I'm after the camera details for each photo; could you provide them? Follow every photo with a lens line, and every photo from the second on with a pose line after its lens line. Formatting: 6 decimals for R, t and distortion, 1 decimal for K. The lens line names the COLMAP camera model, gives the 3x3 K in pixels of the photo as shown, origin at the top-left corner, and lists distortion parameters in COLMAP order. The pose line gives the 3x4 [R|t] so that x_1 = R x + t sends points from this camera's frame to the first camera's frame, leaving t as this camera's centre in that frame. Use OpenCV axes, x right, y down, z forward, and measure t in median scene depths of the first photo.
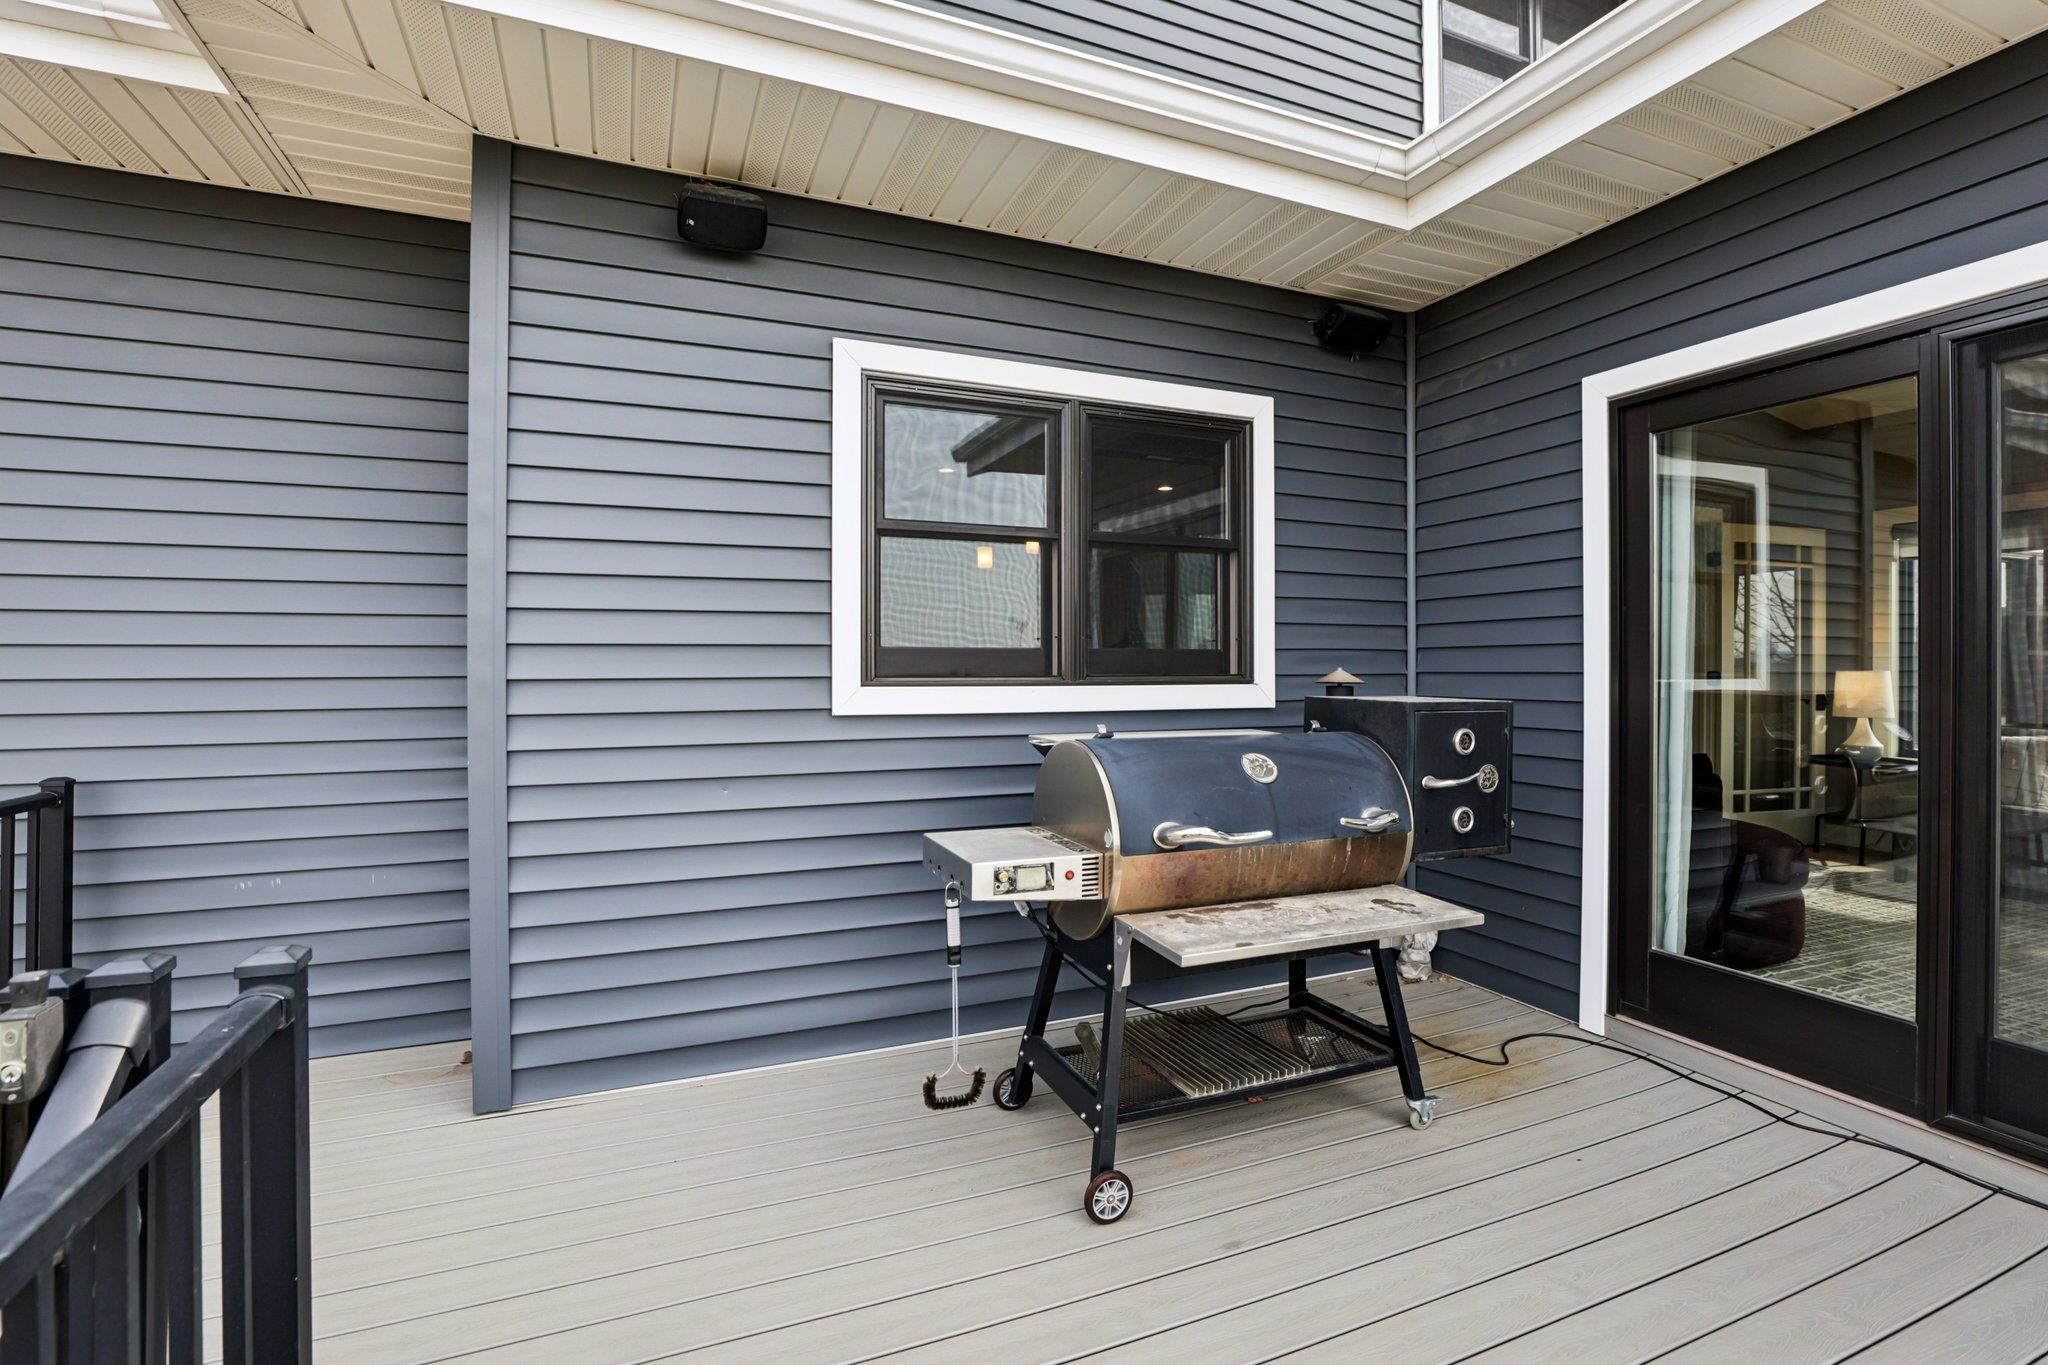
lens RADIAL K [[949.6, 0, 1025.9], [0, 949.6, 661.9], [0, 0, 1]] dist [-0.009455, -0.000042]
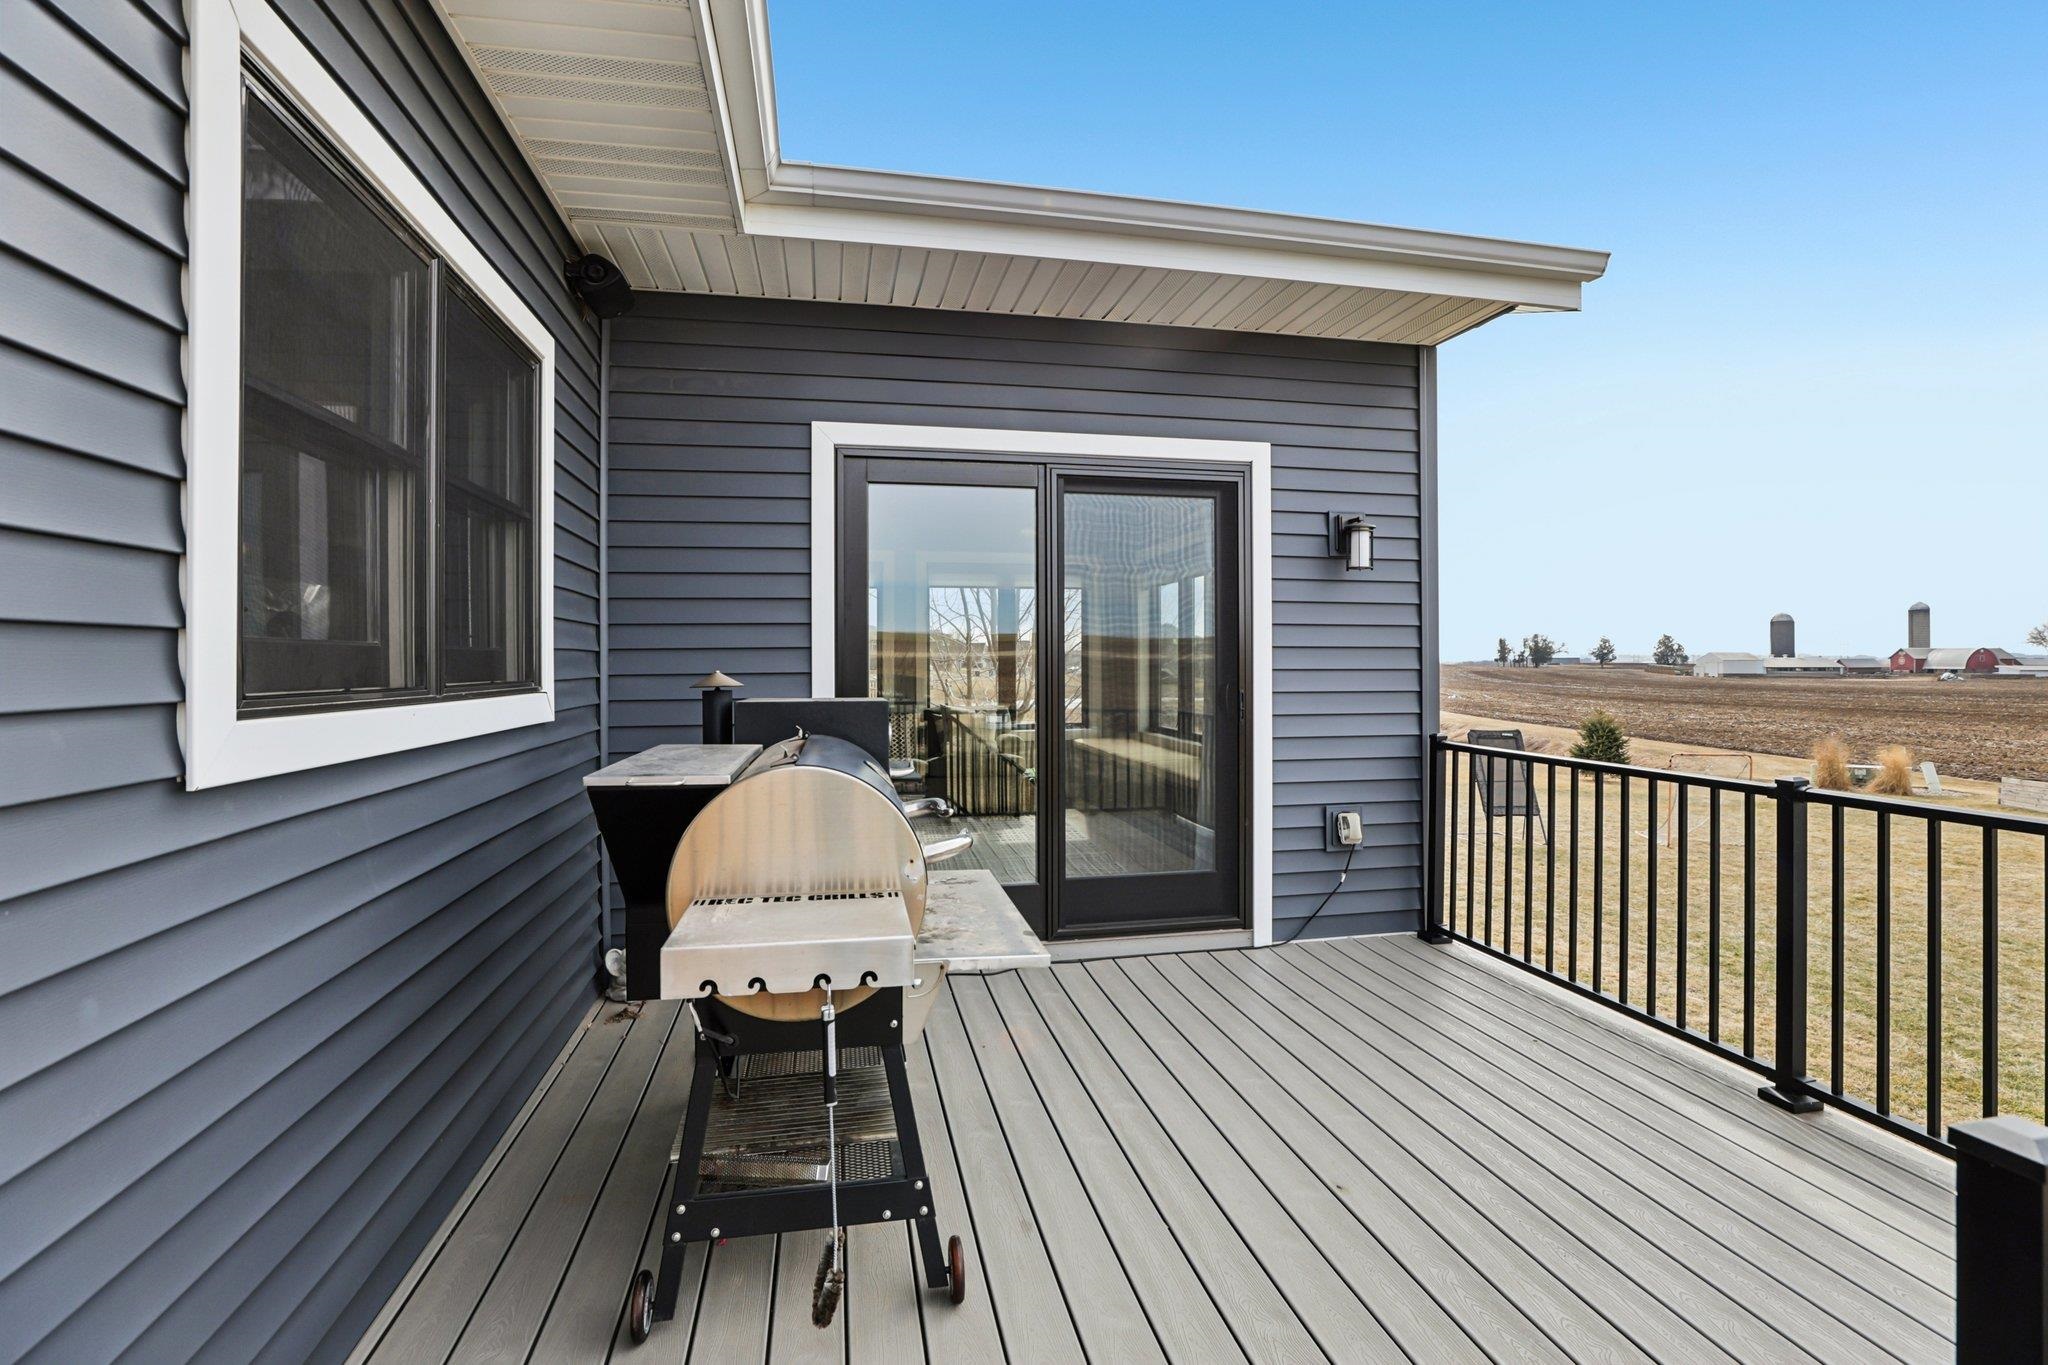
lens RADIAL K [[949.6, 0, 1025.9], [0, 949.6, 661.9], [0, 0, 1]] dist [-0.009455, -0.000042]
pose [[0.203561, -0.002388, 0.979059, -0.523435], [0.004651, 0.999988, 0.001472, -0.001744], [-0.979051, 0.004254, 0.203569, 0.517368]]
